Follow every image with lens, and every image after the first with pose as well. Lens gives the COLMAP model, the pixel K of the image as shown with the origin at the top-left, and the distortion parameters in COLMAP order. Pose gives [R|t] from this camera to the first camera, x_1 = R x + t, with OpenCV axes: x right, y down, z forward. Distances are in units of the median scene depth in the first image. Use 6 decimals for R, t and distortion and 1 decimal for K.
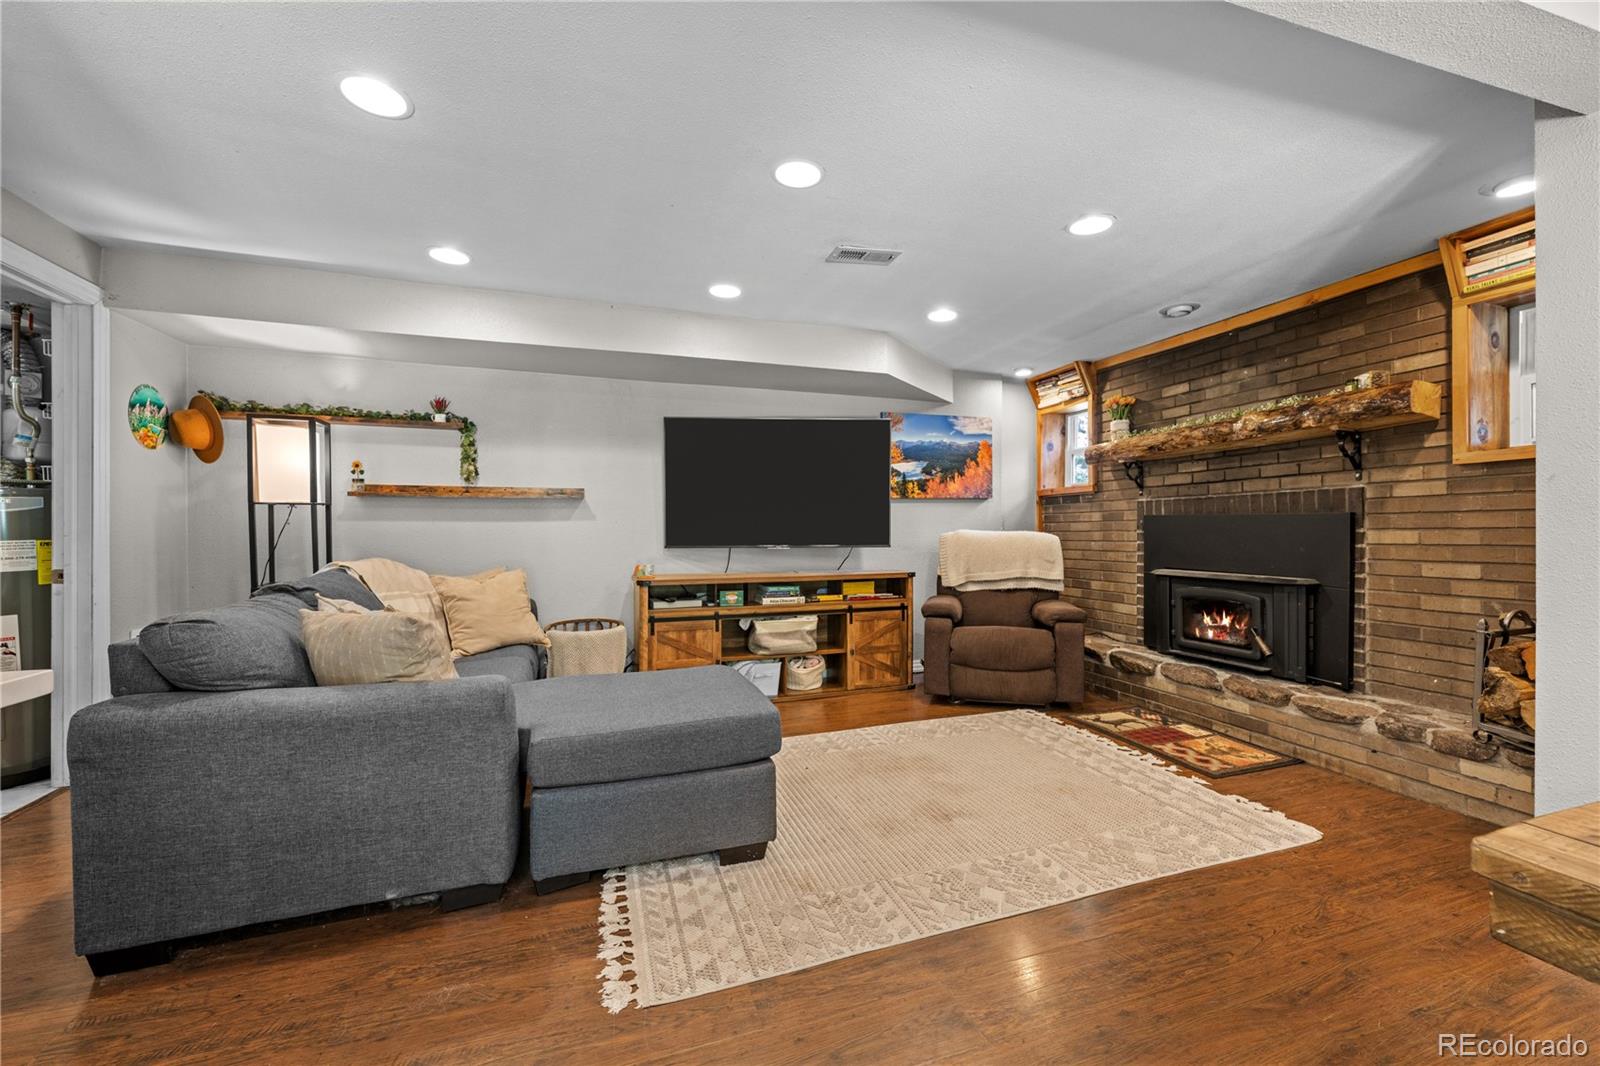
lens RADIAL K [[642.7, 0, 800.8], [0, 642.7, 531.6], [0, 0, 1]] dist [-0.000564, -0.000067]
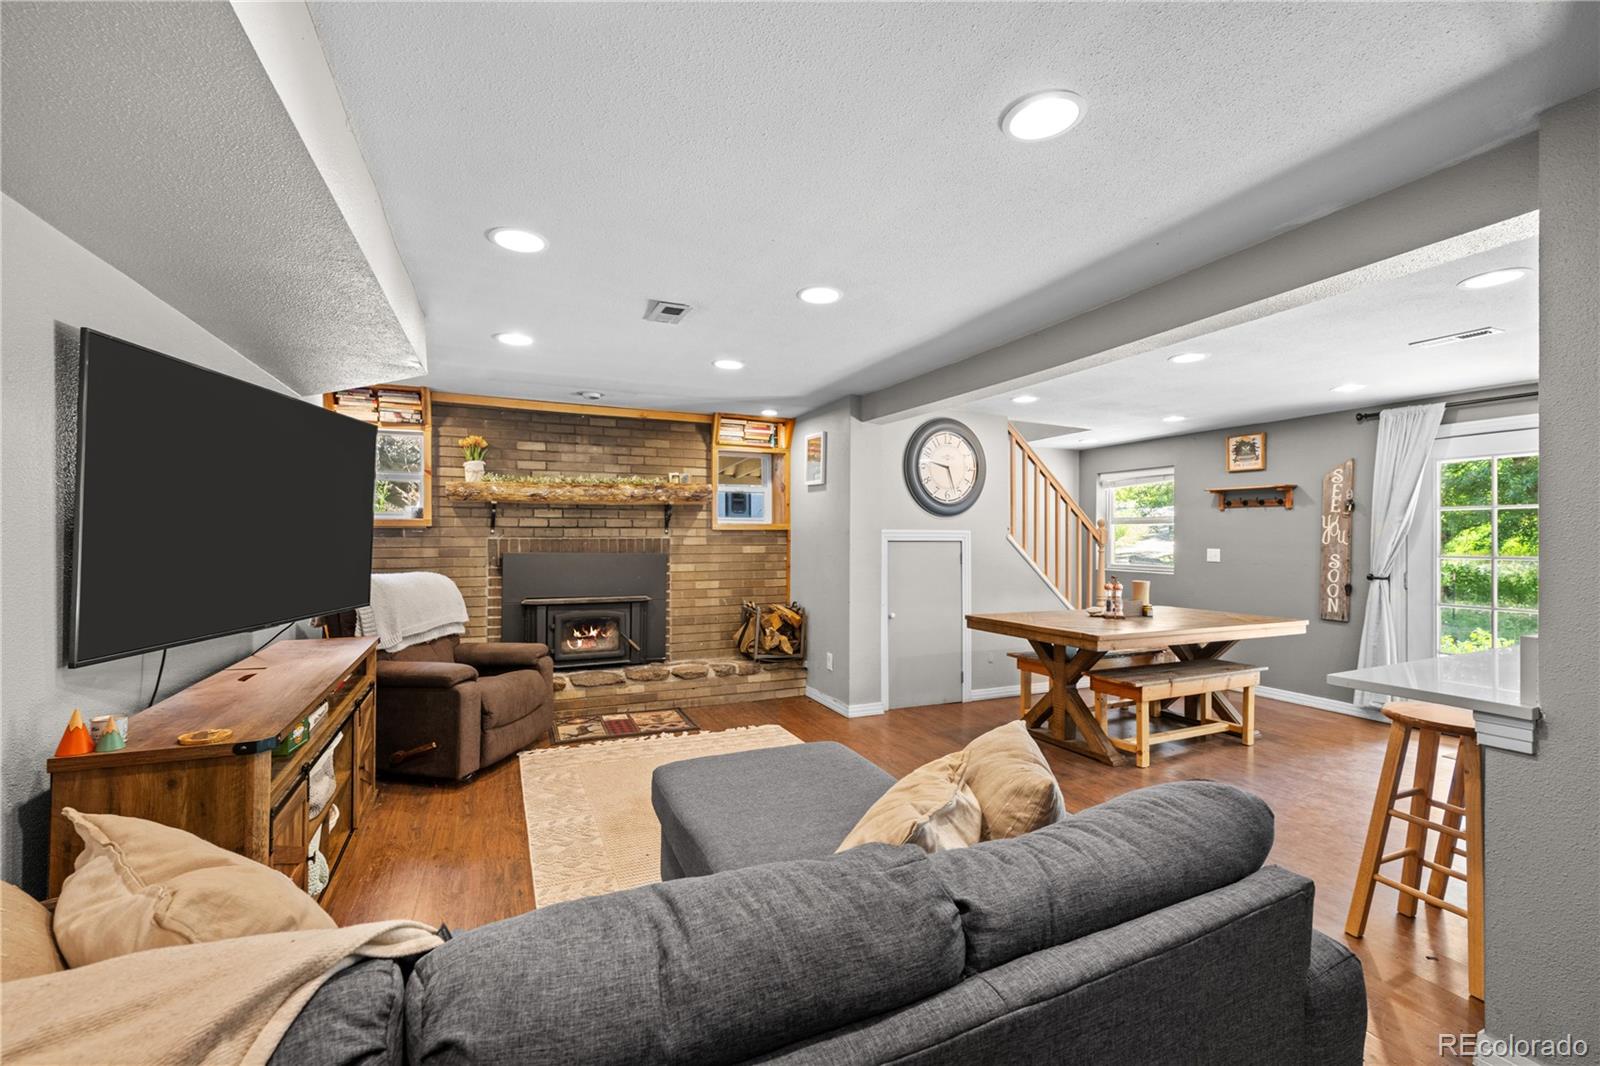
lens RADIAL K [[673.0, 0, 800.3], [0, 673.0, 533.6], [0, 0, 1]] dist [-0.000182, 0.000006]
pose [[-0.109718, 0.003911, 0.993955, -0.856323], [-0.003864, 0.999983, -0.004361, -0.070612], [-0.993955, -0.004319, -0.109701, 0.800469]]
